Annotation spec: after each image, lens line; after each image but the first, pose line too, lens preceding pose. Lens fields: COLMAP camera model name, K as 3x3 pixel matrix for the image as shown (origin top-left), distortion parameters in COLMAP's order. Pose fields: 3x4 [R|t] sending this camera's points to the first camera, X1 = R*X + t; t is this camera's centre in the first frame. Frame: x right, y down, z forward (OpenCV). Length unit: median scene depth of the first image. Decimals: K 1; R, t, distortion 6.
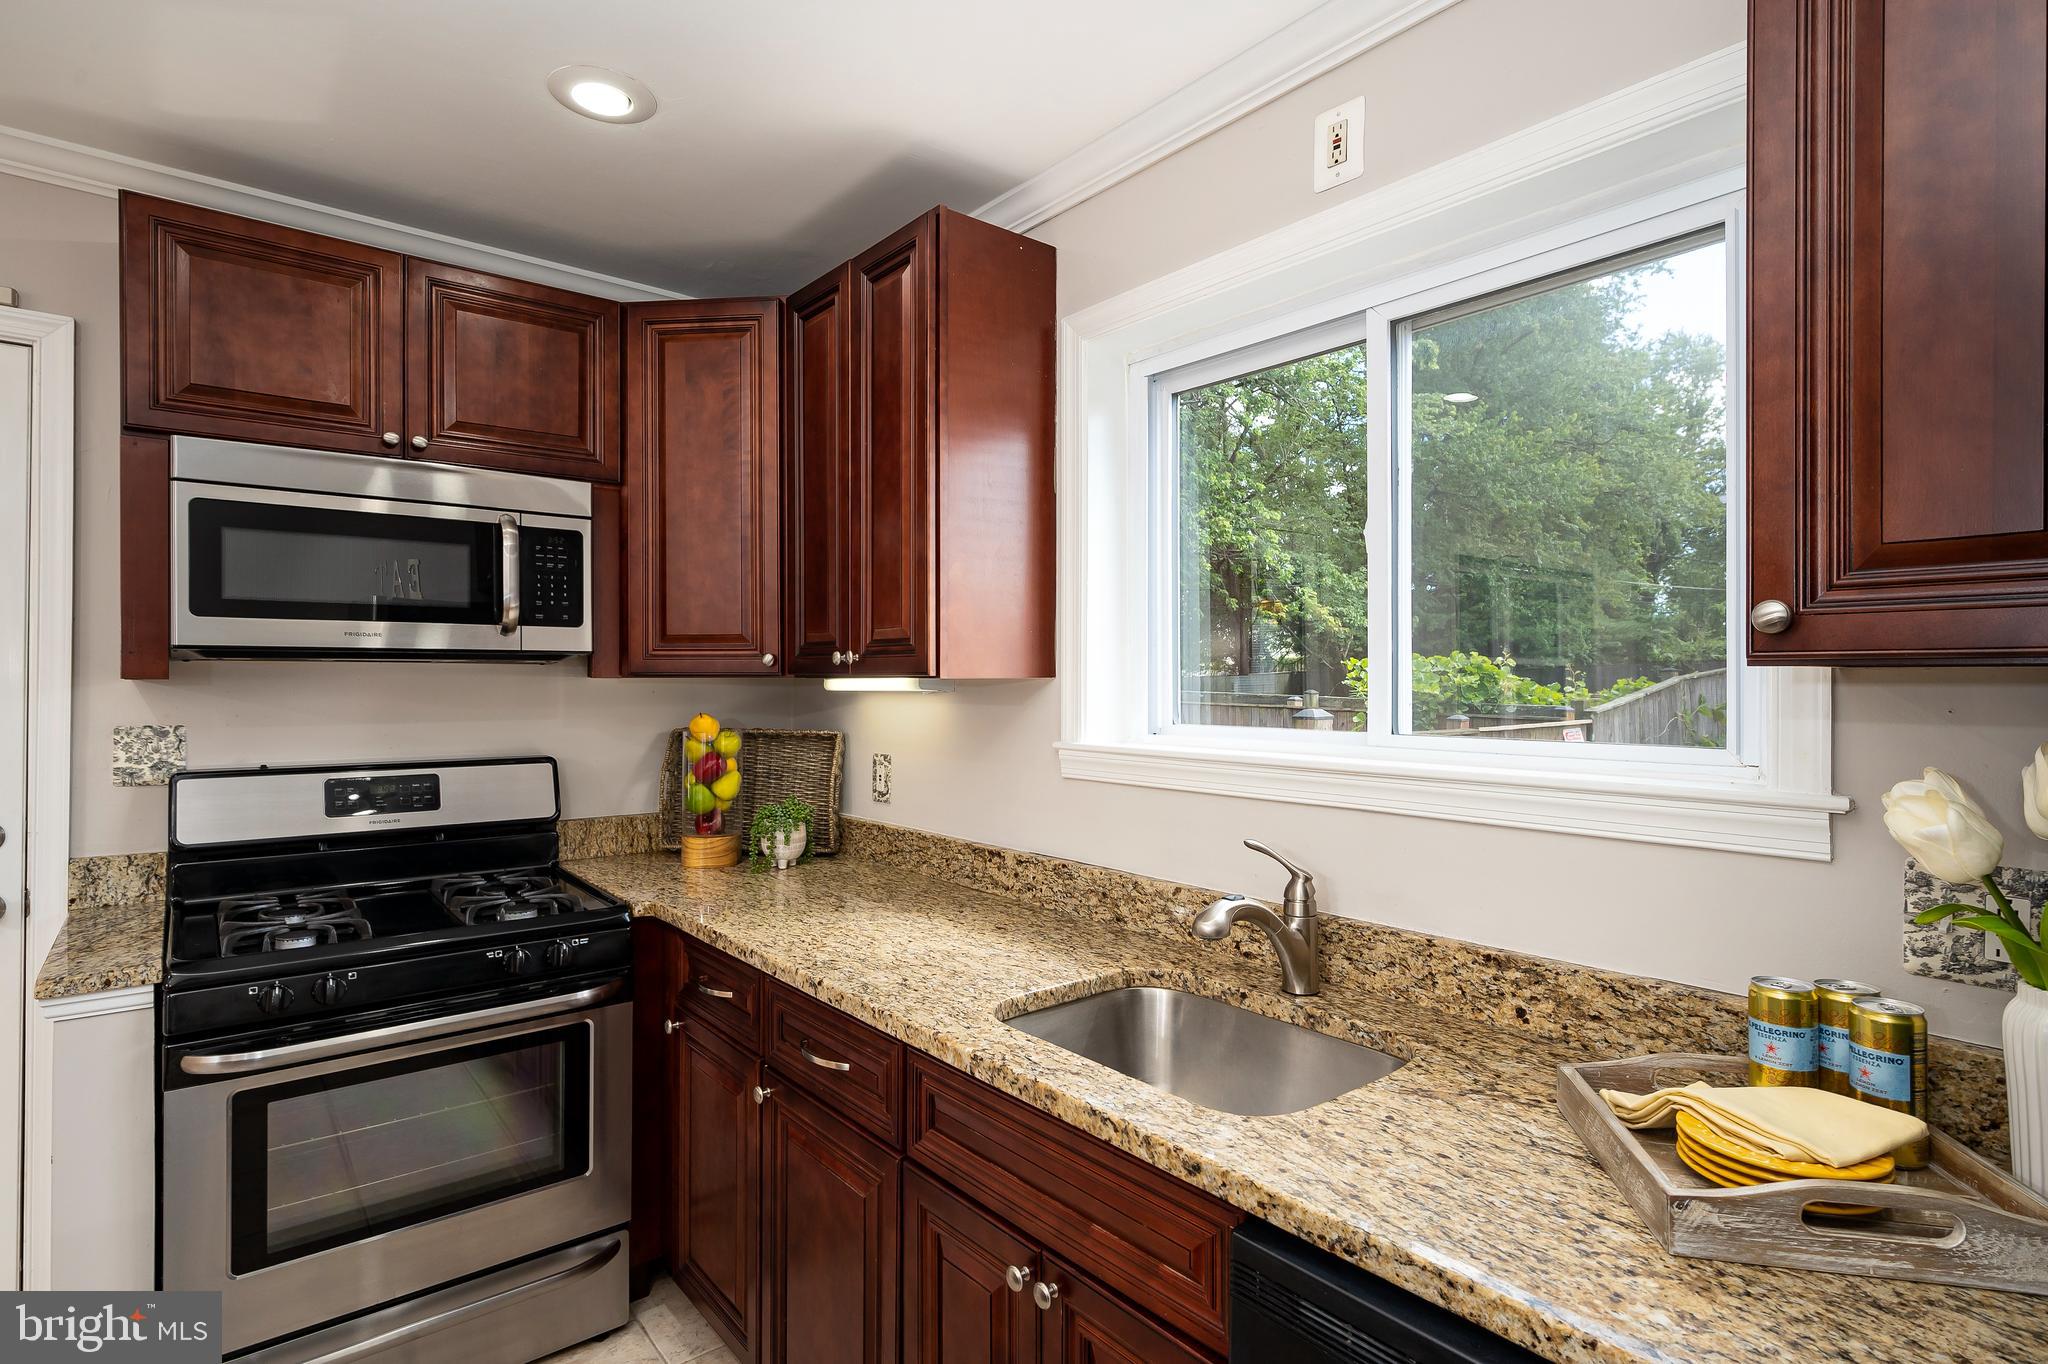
lens RADIAL K [[1015.0, 0, 1024.3], [0, 1015.0, 681.9], [0, 0, 1]] dist [-0.000124, -0.001807]
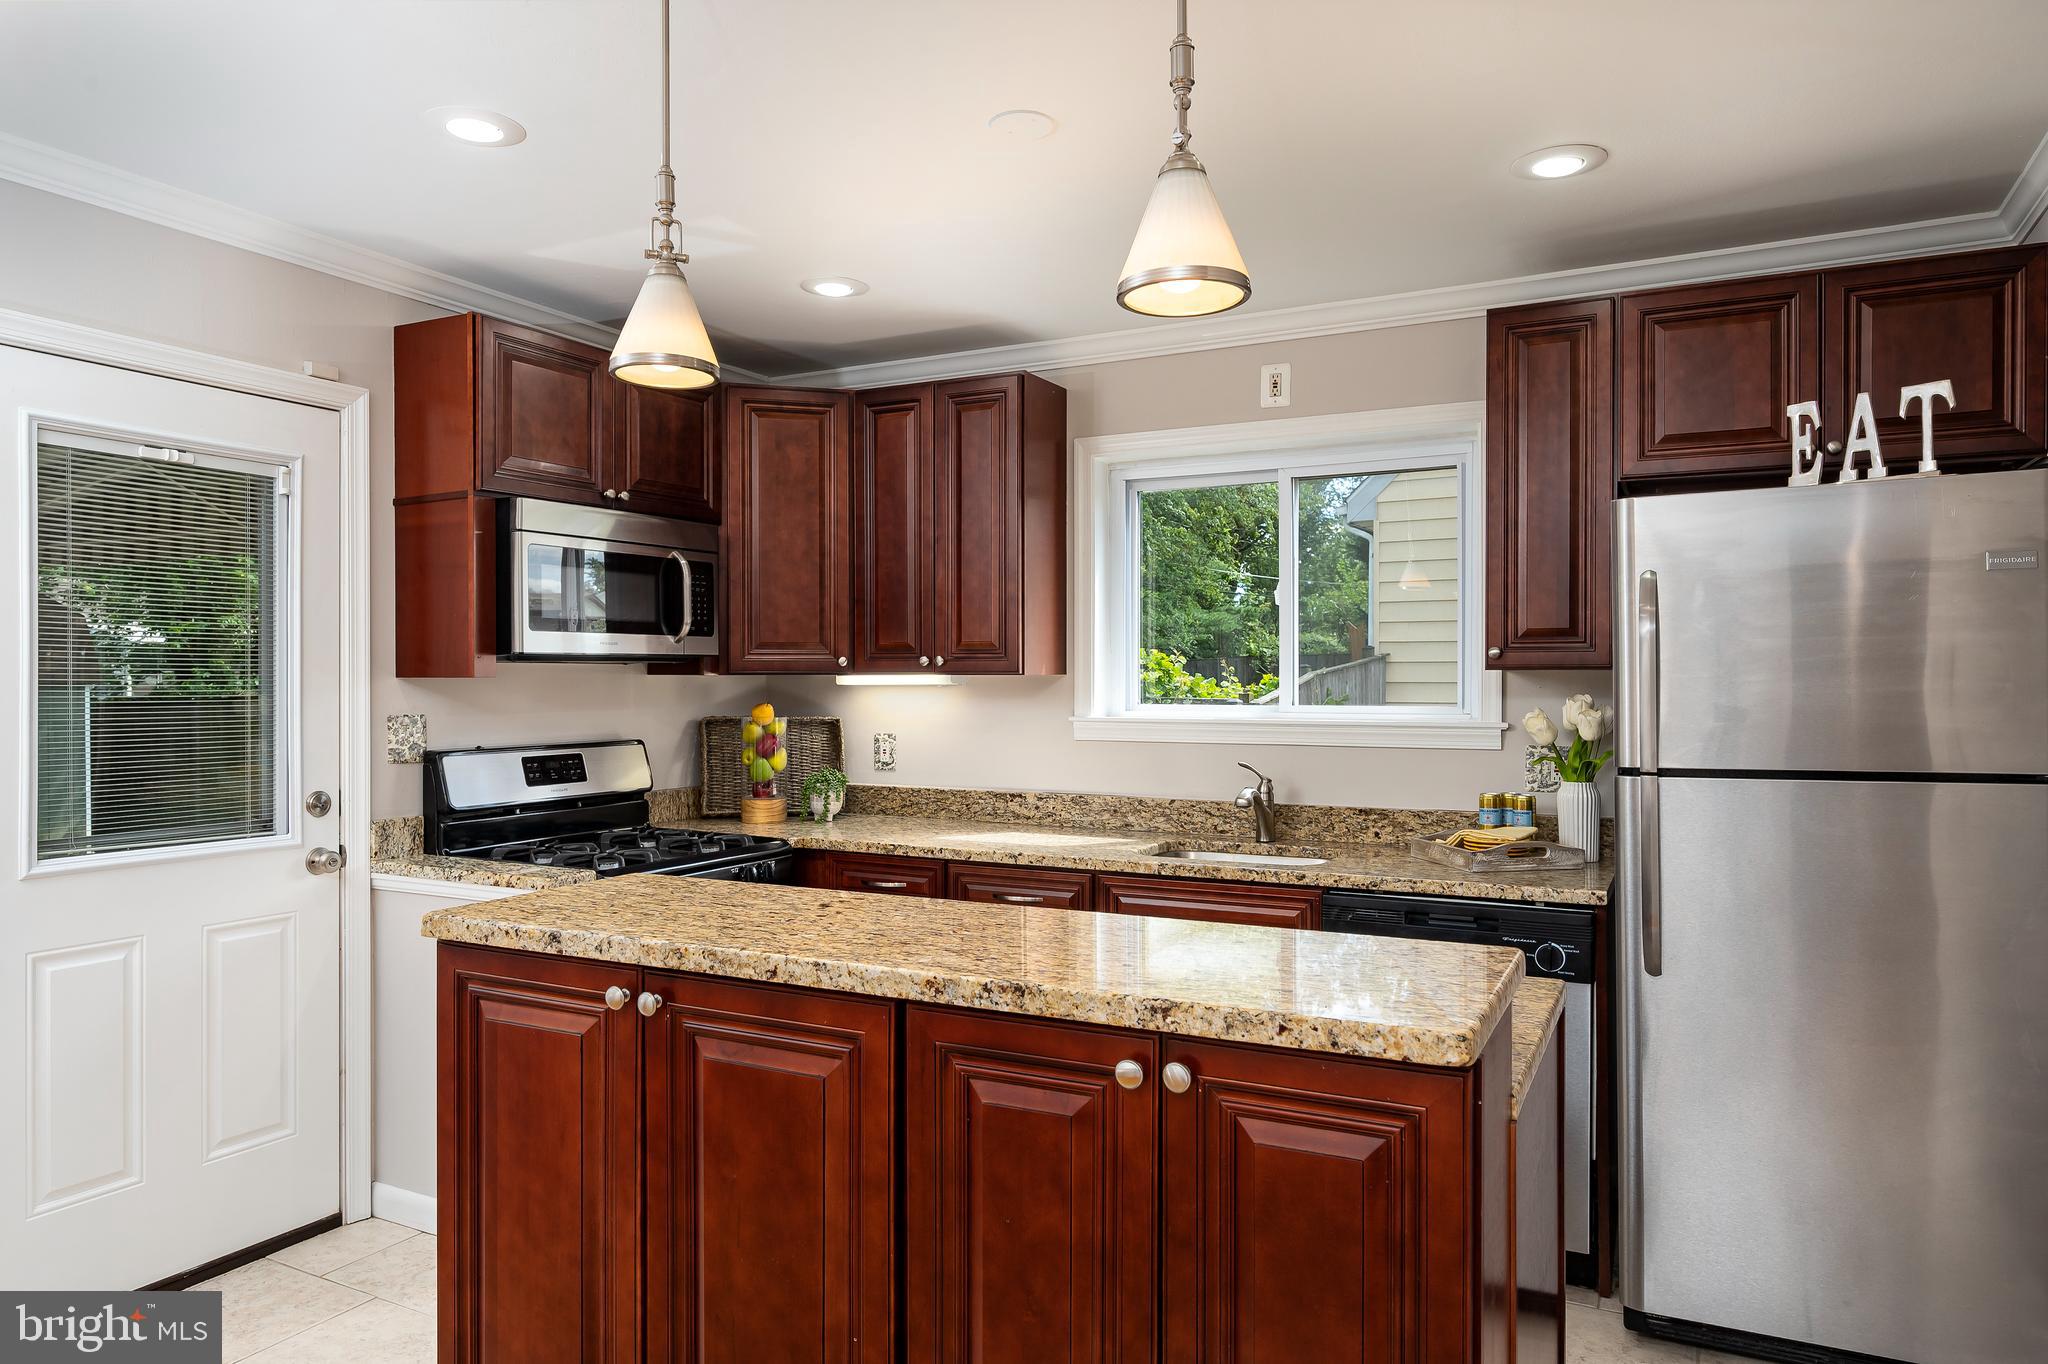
lens RADIAL K [[1302.4, 0, 1017.4], [0, 1302.4, 697.3], [0, 0, 1]] dist [-0.004631, -0.000484]
pose [[0.923152, -0.008386, 0.384344, -0.784249], [0.002803, 0.999882, 0.015082, -0.000282], [-0.384426, -0.012846, 0.923067, -0.763178]]
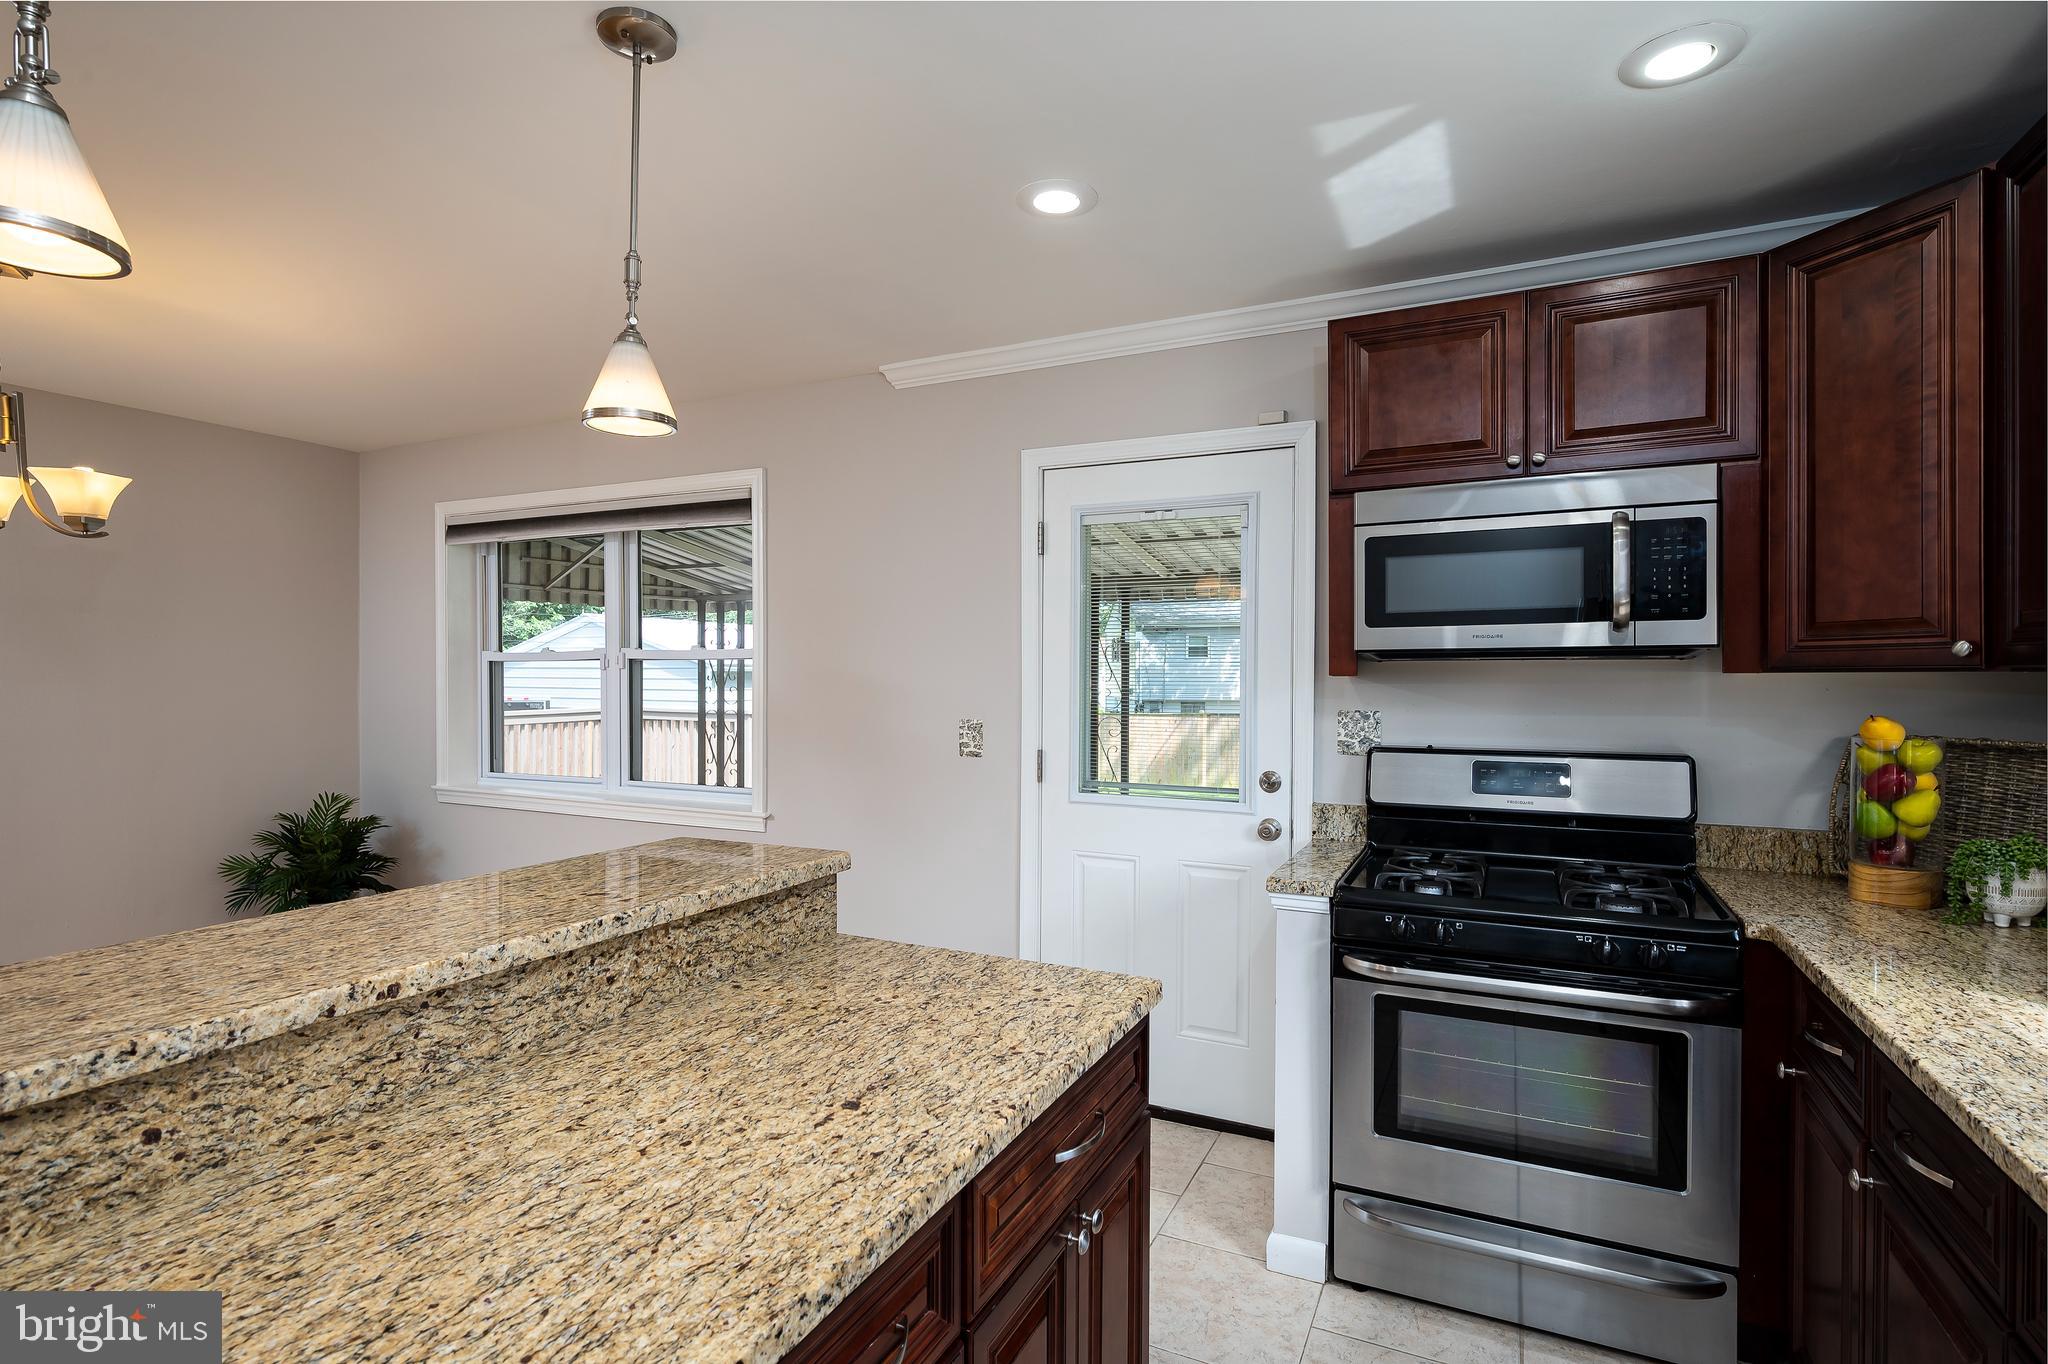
lens RADIAL K [[1015.0, 0, 1019.4], [0, 1015.0, 691.9], [0, 0, 1]] dist [-0.000124, -0.001807]
pose [[0.411632, 0.012112, -0.911270, 0.173783], [0.000572, 0.999908, 0.013549, 0.000206], [0.911350, -0.006099, 0.411587, 0.039666]]
